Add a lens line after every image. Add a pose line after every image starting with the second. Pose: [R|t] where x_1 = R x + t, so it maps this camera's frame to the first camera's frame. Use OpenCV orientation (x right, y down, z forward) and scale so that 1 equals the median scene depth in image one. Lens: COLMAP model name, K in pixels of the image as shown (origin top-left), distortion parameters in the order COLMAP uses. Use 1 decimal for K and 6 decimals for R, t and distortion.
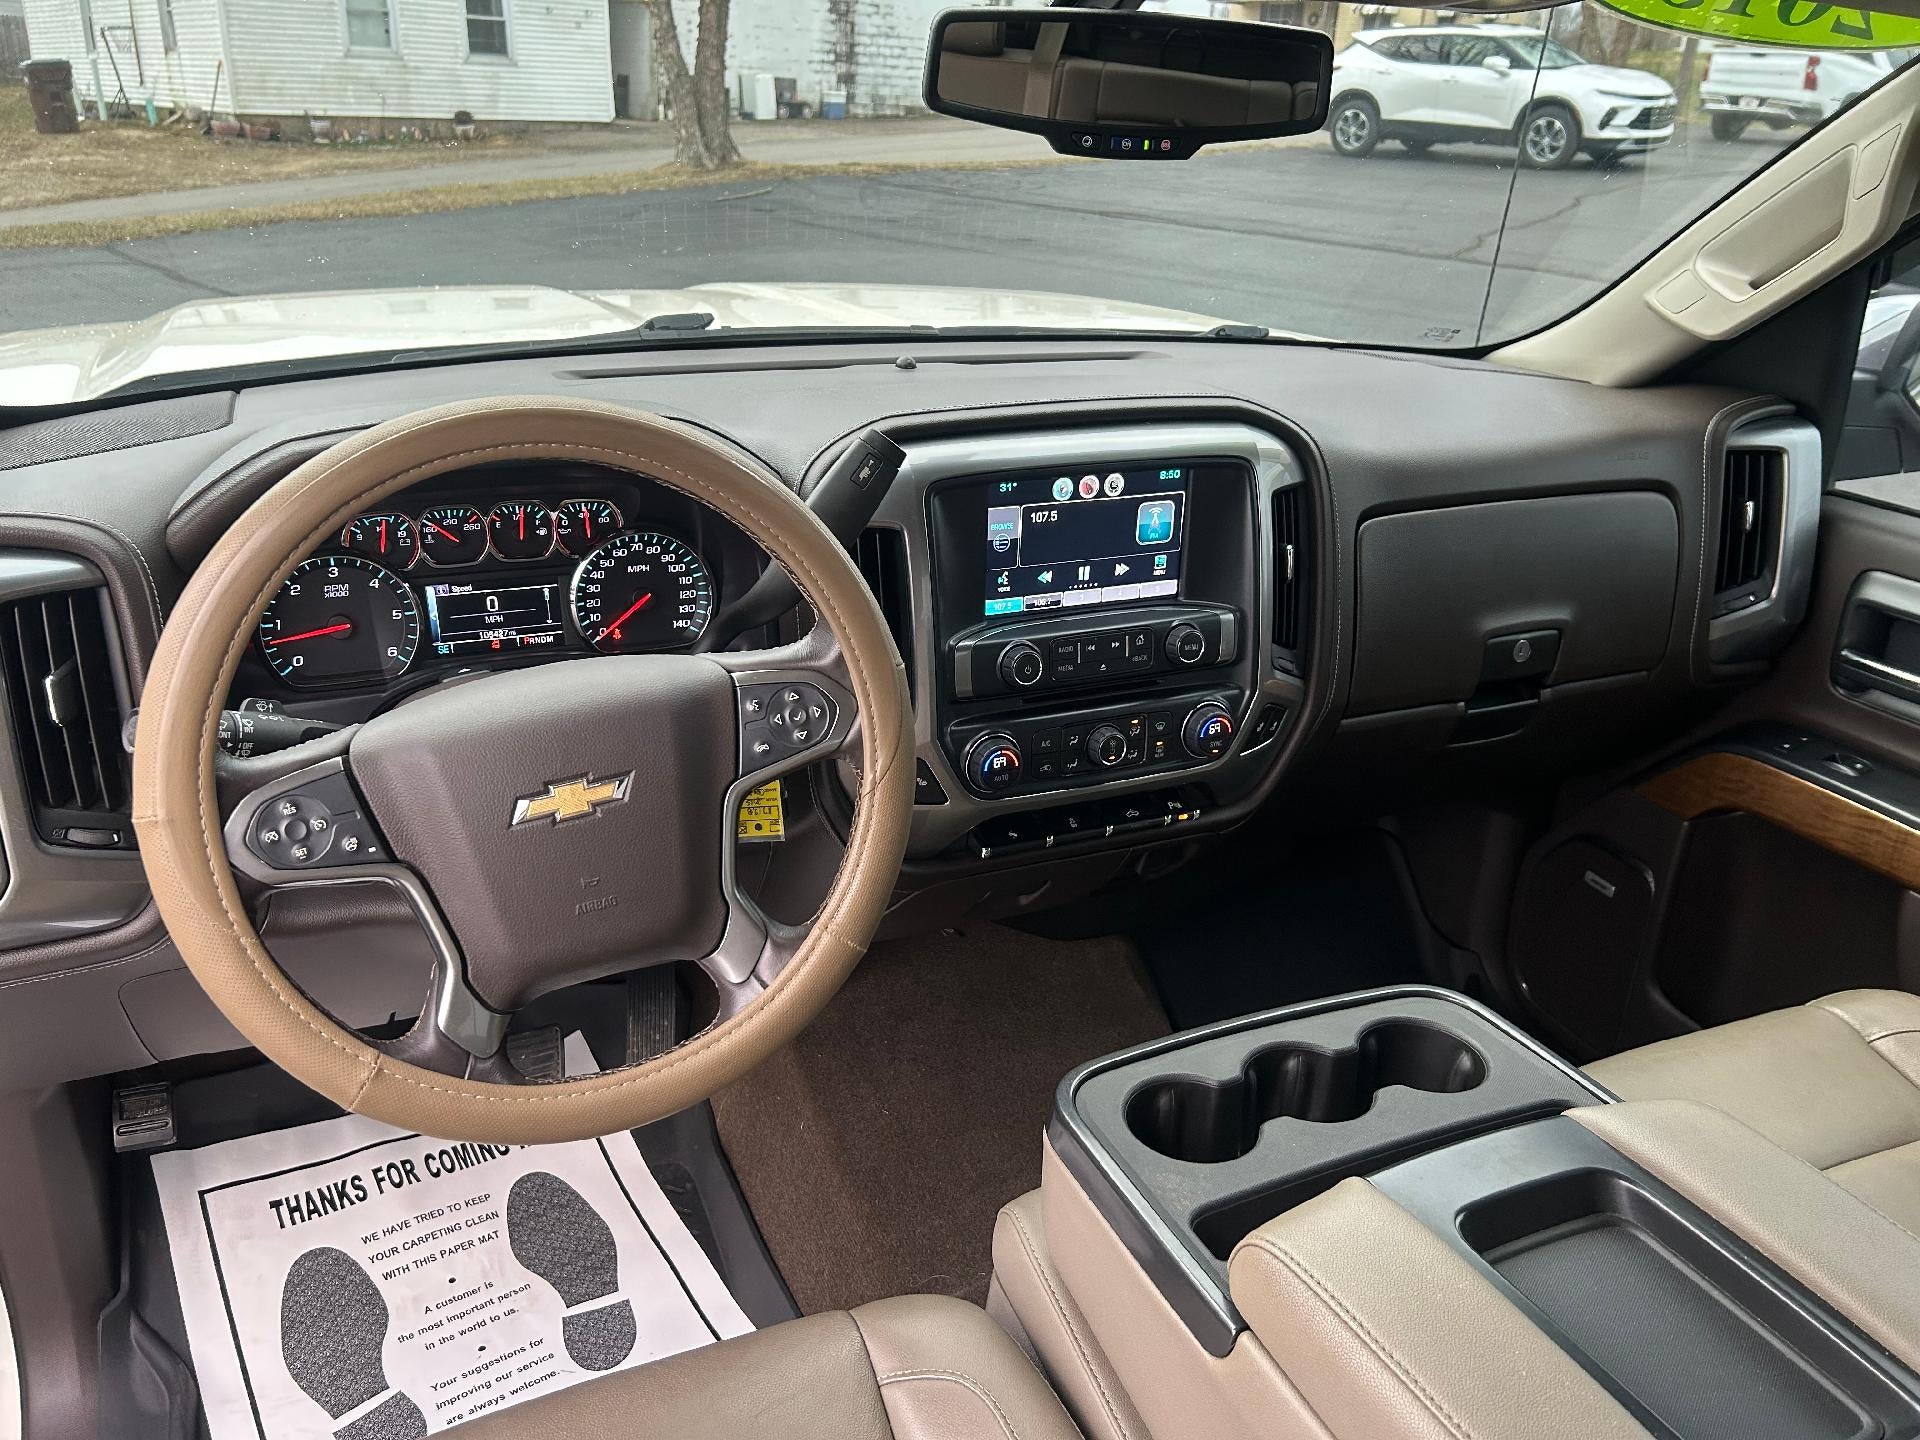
lens RADIAL K [[1455.9, 0, 960.0], [0, 1455.9, 720.0], [0, 0, 1]] dist [0.072145, -0.089362]
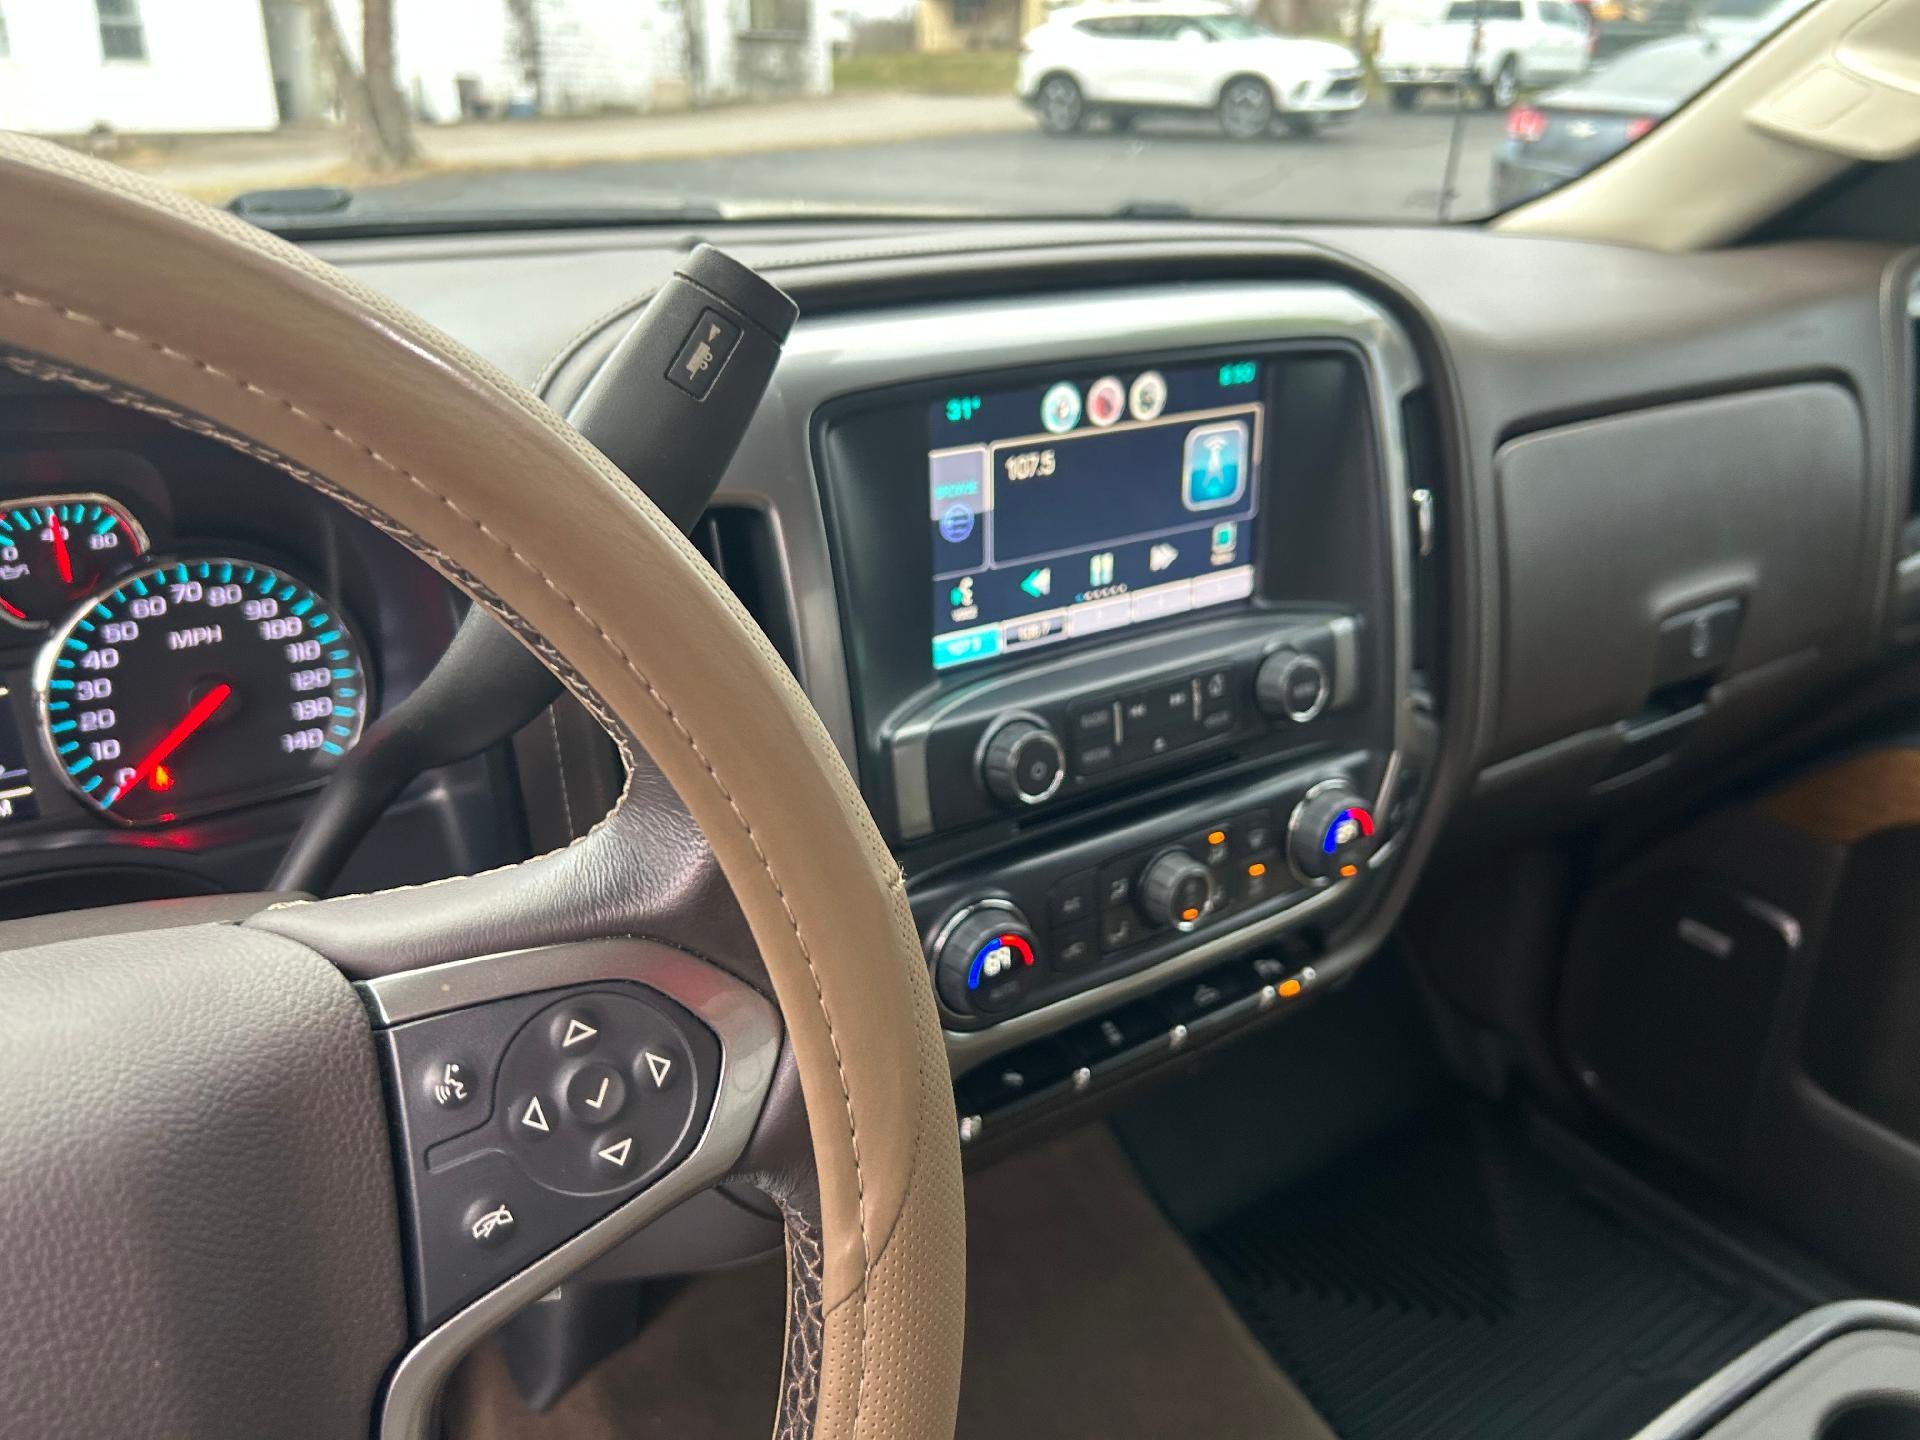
lens RADIAL K [[1475.6, 0, 954.7], [0, 1475.6, 698.7], [0, 0, 1]] dist [0.056528, -0.079288]
pose [[0.982363, -0.096474, 0.160171, -0.057007], [0.098895, 0.995072, -0.007192, -0.055626], [-0.158688, 0.022906, 0.987063, 0.482917]]
